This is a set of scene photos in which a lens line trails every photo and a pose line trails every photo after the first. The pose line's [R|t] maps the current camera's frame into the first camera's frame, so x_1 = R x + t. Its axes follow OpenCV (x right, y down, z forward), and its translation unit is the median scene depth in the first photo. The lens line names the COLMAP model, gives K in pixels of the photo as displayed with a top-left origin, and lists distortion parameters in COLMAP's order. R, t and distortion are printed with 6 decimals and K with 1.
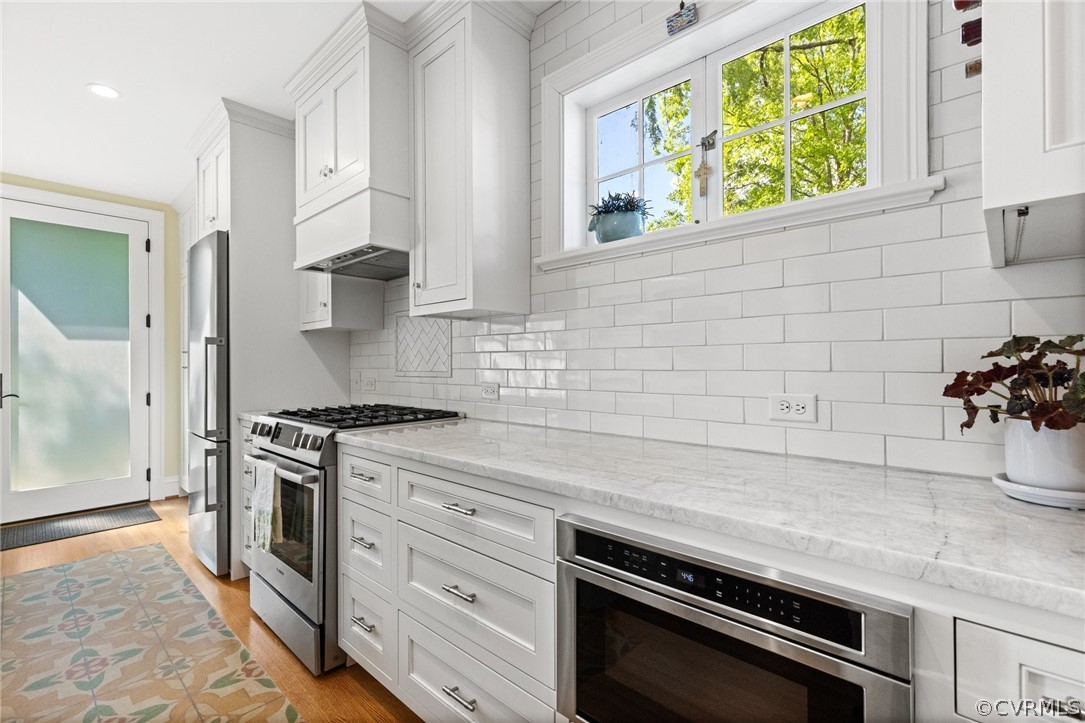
lens RADIAL K [[487.5, 0, 546.9], [0, 487.5, 361.4], [0, 0, 1]] dist [0.009481, -0.000136]
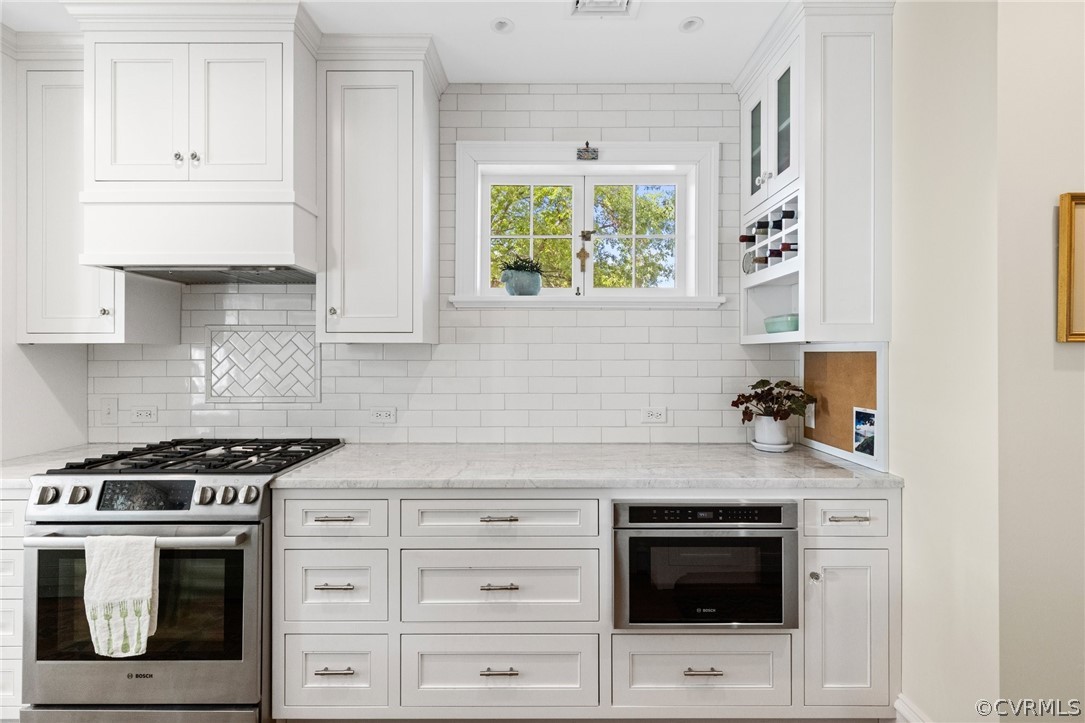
lens RADIAL K [[487.5, 0, 538.7], [0, 487.5, 354.1], [0, 0, 1]] dist [0.009481, -0.000136]
pose [[0.728798, 0.003132, 0.684721, -0.898106], [-0.006758, 0.999974, 0.002619, -0.111302], [-0.684695, -0.006536, 0.728800, 0.035310]]
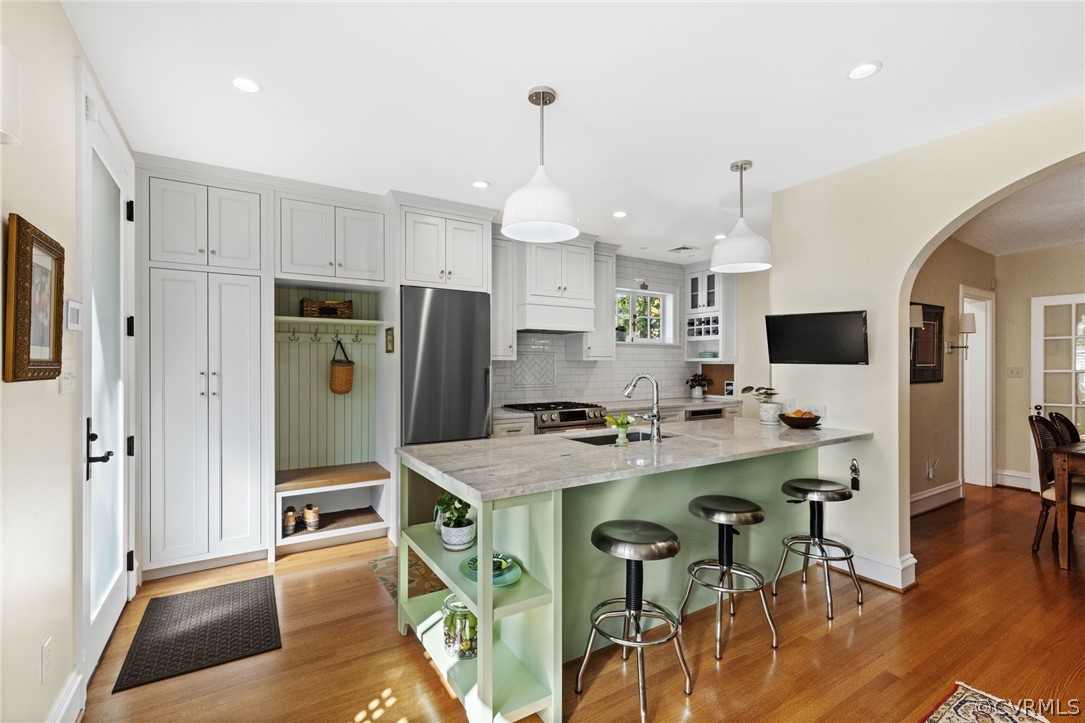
lens RADIAL K [[488.3, 0, 537.6], [0, 488.3, 367.6], [0, 0, 1]] dist [0.003389, -0.000116]
pose [[0.250955, -0.005651, 0.967982, -3.843194], [-0.008925, 0.999927, 0.008152, -0.111279], [-0.967958, -0.010685, 0.250886, 0.916939]]
